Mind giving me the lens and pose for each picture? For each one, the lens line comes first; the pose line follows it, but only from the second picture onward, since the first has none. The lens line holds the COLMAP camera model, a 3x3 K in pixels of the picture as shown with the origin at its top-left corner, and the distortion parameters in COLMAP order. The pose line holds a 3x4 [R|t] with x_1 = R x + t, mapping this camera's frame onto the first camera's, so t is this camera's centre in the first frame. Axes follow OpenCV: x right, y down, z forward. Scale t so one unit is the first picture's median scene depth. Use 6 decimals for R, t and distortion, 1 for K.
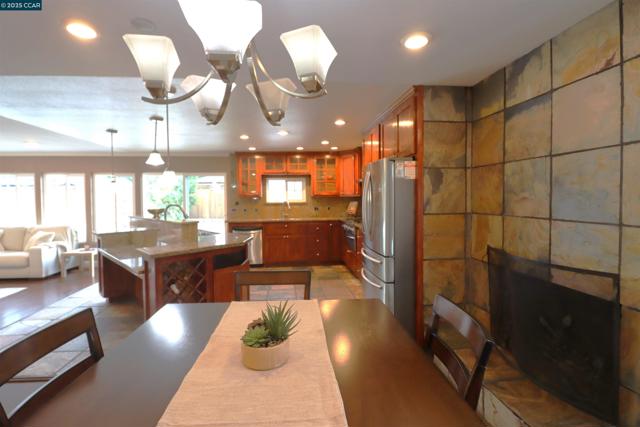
lens RADIAL K [[296.9, 0, 315.2], [0, 296.9, 208.3], [0, 0, 1]] dist [-0.004041, -0.009955]
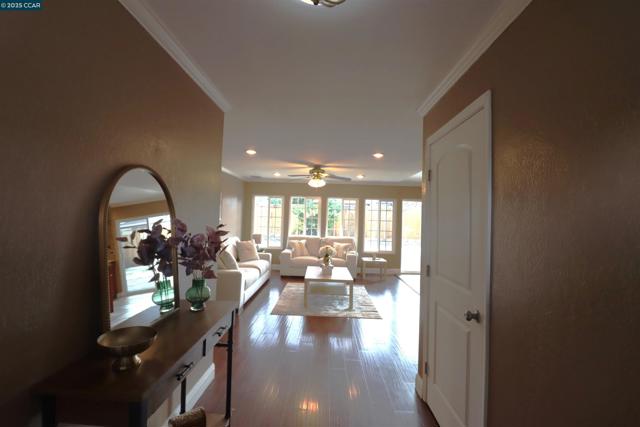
lens RADIAL K [[296.9, 0, 316.6], [0, 296.9, 207.4], [0, 0, 1]] dist [-0.004041, -0.009955]
pose [[0.990882, 0.034170, -0.130329, -1.834158], [-0.043876, 0.996414, -0.072344, 0.050901], [0.127390, 0.077403, 0.988828, -0.668505]]
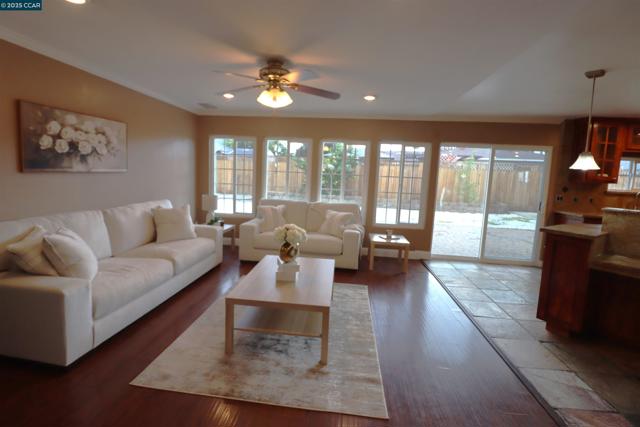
lens RADIAL K [[296.9, 0, 313.7], [0, 296.9, 205.3], [0, 0, 1]] dist [-0.004041, -0.009955]
pose [[0.974487, 0.074826, -0.211605, -1.725416], [-0.060200, 0.995384, 0.074744, 0.012911], [0.216221, -0.060099, 0.974493, 0.373953]]
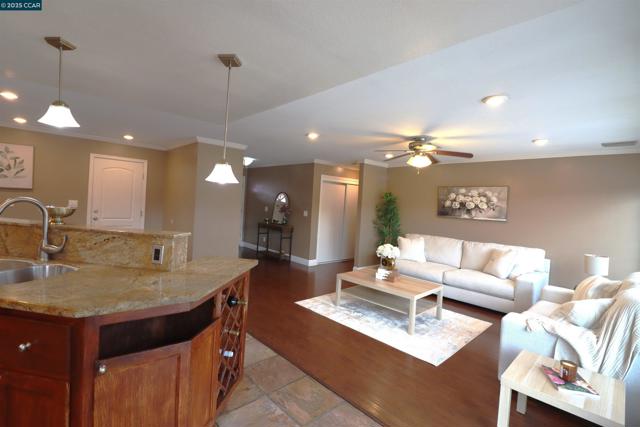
lens RADIAL K [[296.9, 0, 311.2], [0, 296.9, 203.5], [0, 0, 1]] dist [-0.004041, -0.009955]
pose [[-0.794637, -0.034719, -0.606091, -0.760362], [-0.071669, 0.996747, 0.036866, -0.079366], [0.602839, 0.072733, -0.794540, 2.270291]]
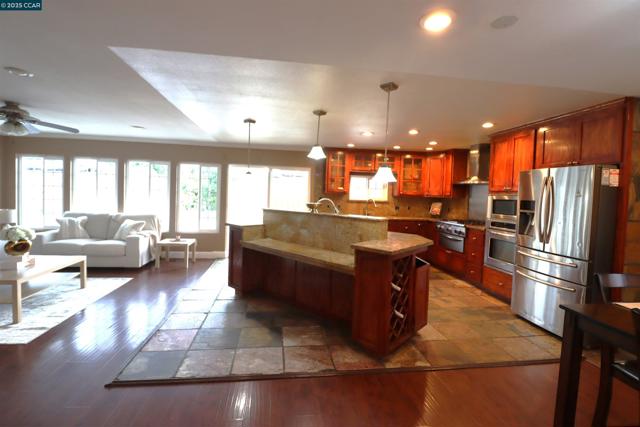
lens RADIAL K [[296.9, 0, 318.3], [0, 296.9, 207.8], [0, 0, 1]] dist [-0.004041, -0.009955]
pose [[0.998601, 0.042076, 0.032036, -0.737967], [-0.042388, 0.999059, 0.009135, 0.010095], [-0.031621, -0.010480, 0.999445, 0.014022]]
